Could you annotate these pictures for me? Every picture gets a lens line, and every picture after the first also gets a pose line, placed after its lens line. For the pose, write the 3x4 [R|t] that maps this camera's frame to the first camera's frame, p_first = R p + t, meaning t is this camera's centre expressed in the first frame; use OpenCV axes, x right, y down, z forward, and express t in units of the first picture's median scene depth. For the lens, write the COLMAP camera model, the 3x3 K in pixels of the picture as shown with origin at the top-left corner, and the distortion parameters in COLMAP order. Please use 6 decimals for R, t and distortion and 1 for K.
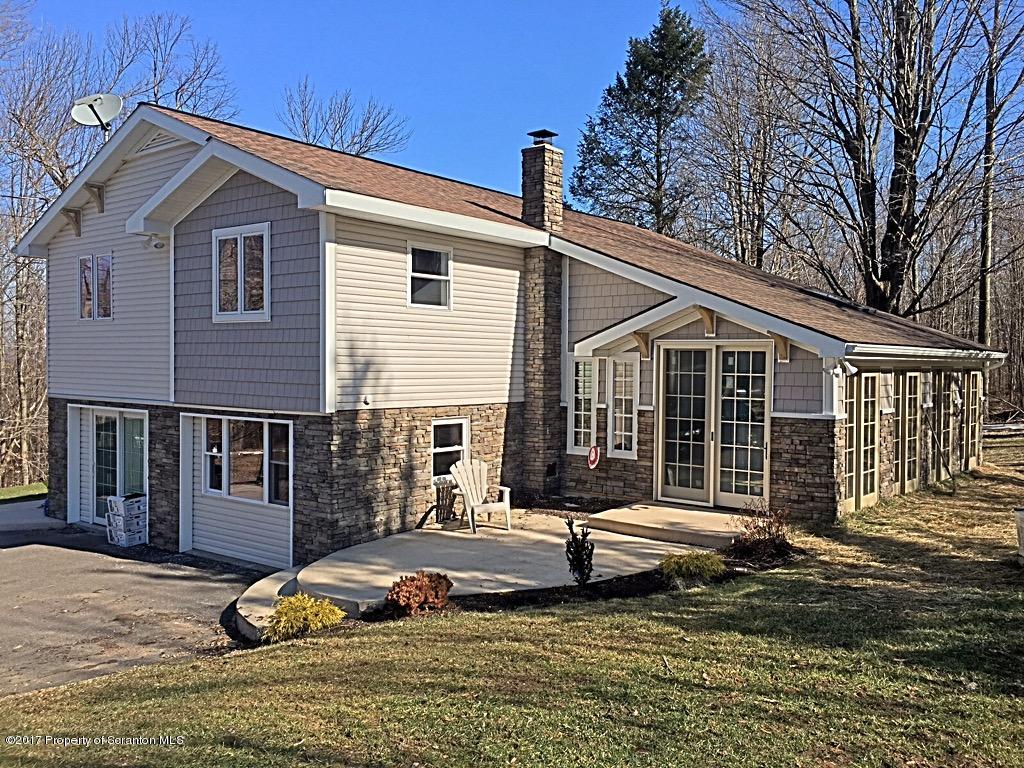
lens RADIAL K [[860.0, 0, 520.1], [0, 860.0, 383.5], [0, 0, 1]] dist [0.056254, -0.015430]
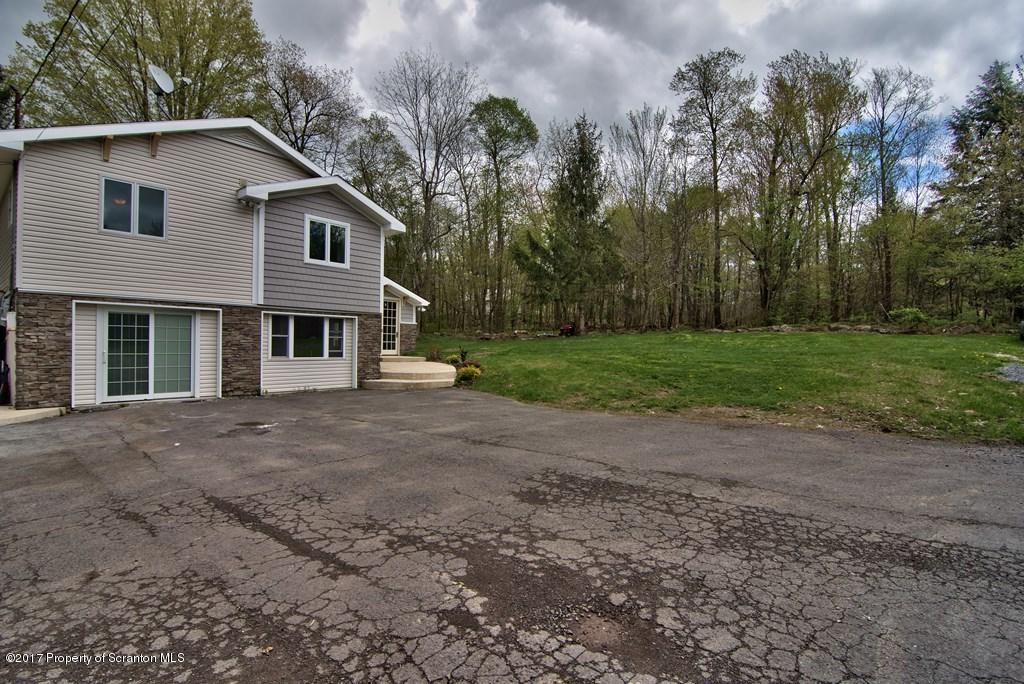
lens RADIAL K [[492.0, 0, 529.4], [0, 492.0, 345.7], [0, 0, 1]] dist [-0.003428, -0.009543]
pose [[-0.001462, -0.008804, 0.999960, -1.341459], [0.013662, 0.999868, 0.008823, 0.099365], [-0.999906, 0.013675, -0.001342, 0.494541]]
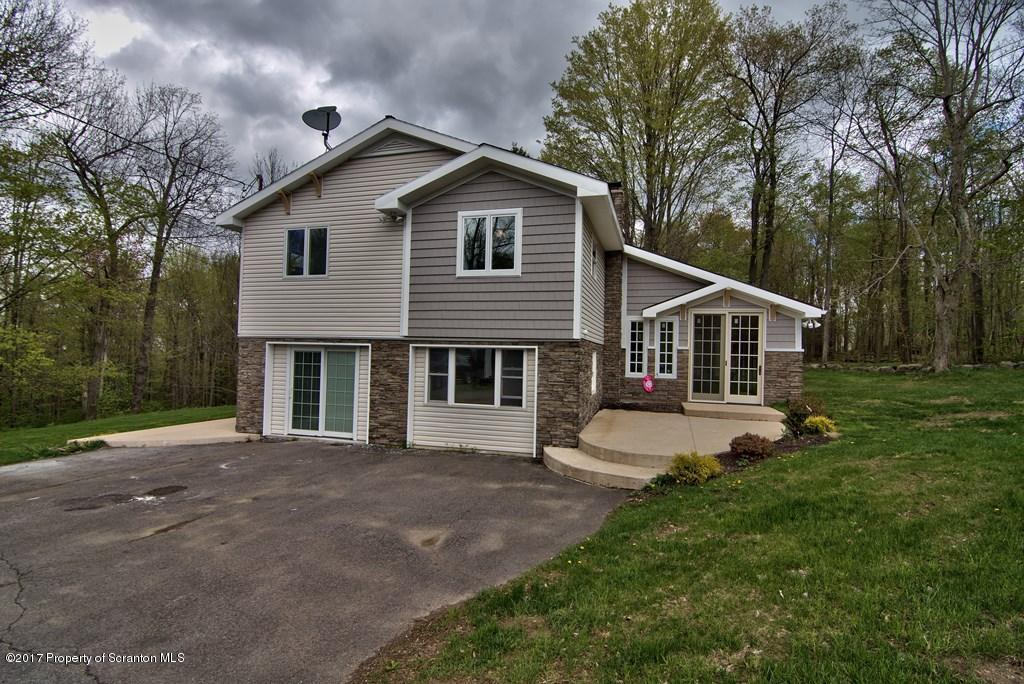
lens RADIAL K [[492.0, 0, 517.0], [0, 492.0, 347.2], [0, 0, 1]] dist [-0.003428, -0.009543]
pose [[0.920972, 0.022224, 0.388995, -0.541047], [-0.006116, 0.999074, -0.042600, 0.070613], [-0.389581, 0.036854, 0.920255, 0.229373]]
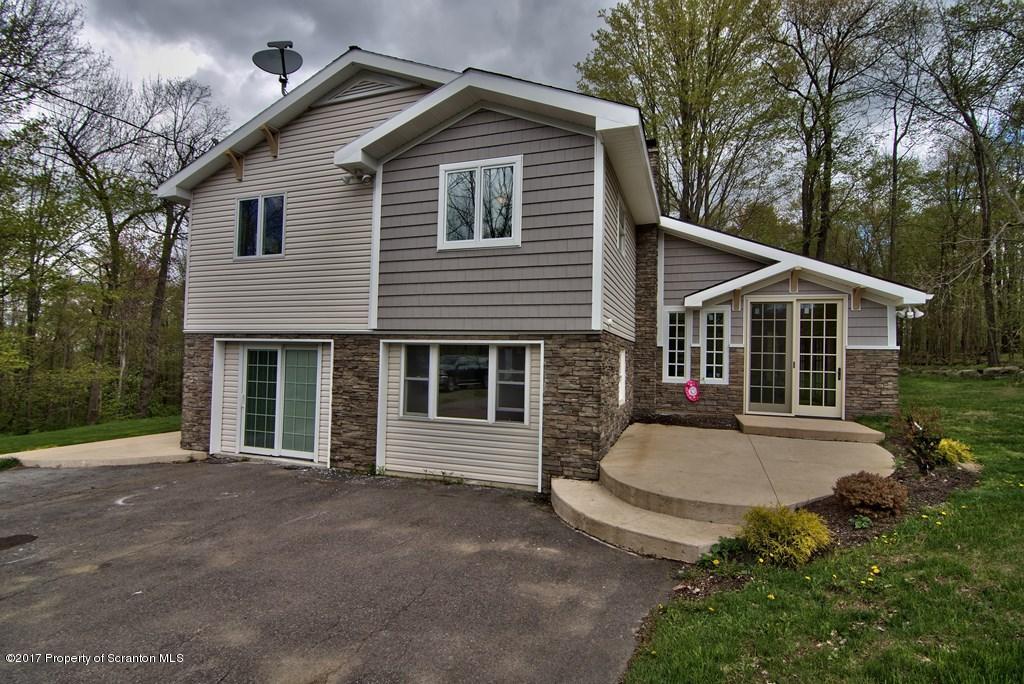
lens RADIAL K [[492.0, 0, 516.8], [0, 492.0, 345.7], [0, 0, 1]] dist [-0.003428, -0.009543]
pose [[0.943659, 0.023625, 0.330074, -0.435817], [-0.006339, 0.998556, -0.053350, 0.072136], [-0.330858, 0.048252, 0.942446, 0.389225]]
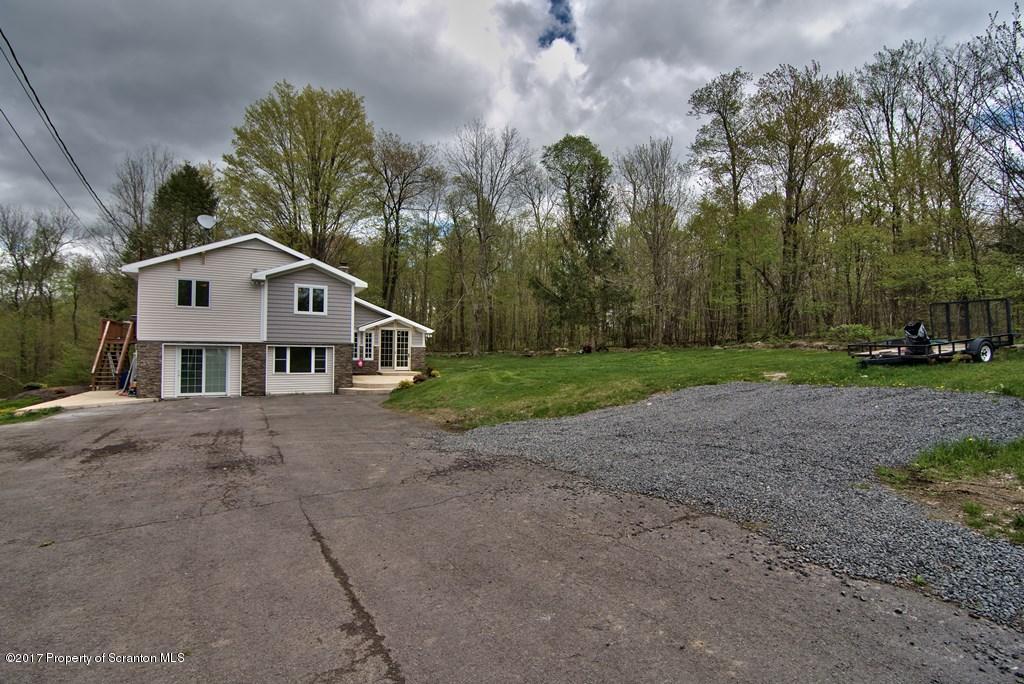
lens RADIAL K [[492.0, 0, 524.9], [0, 492.0, 346.5], [0, 0, 1]] dist [-0.003428, -0.009543]
pose [[0.368837, 0.012289, 0.929413, -1.557744], [0.021108, 0.999544, -0.021593, 0.090155], [-0.929255, 0.027582, 0.368409, -0.347946]]
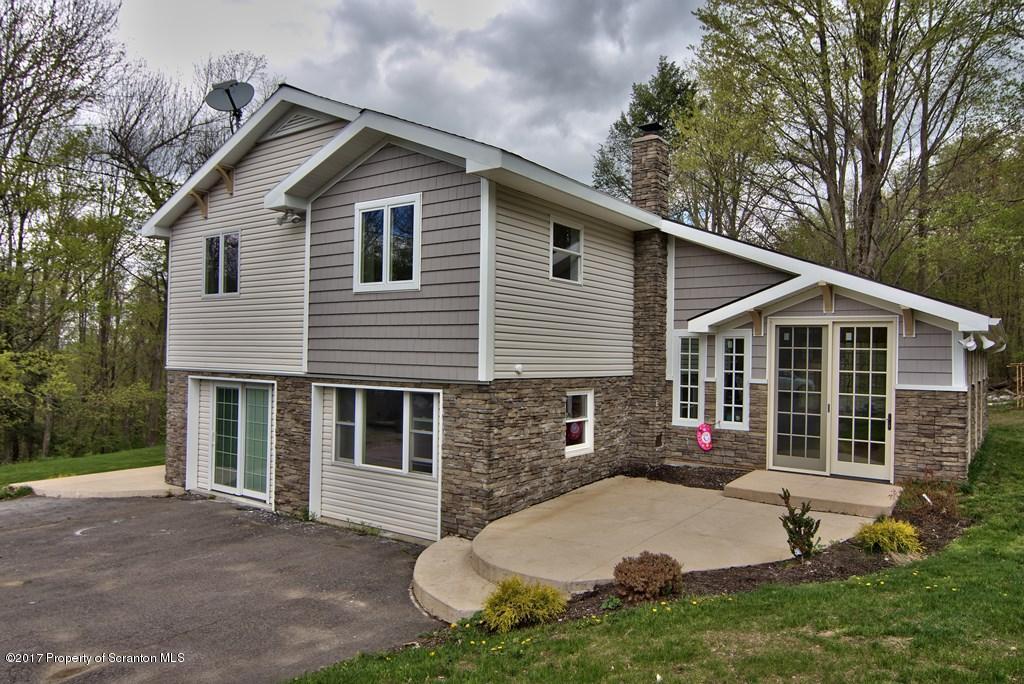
lens RADIAL K [[681.0, 0, 529.5], [0, 681.0, 350.0], [0, 0, 1]] dist [0.005035, -0.021574]
pose [[0.998155, 0.009831, 0.059921, -0.185774], [-0.007770, 0.999373, -0.034530, 0.020967], [-0.060223, 0.034001, 0.997606, 0.182869]]
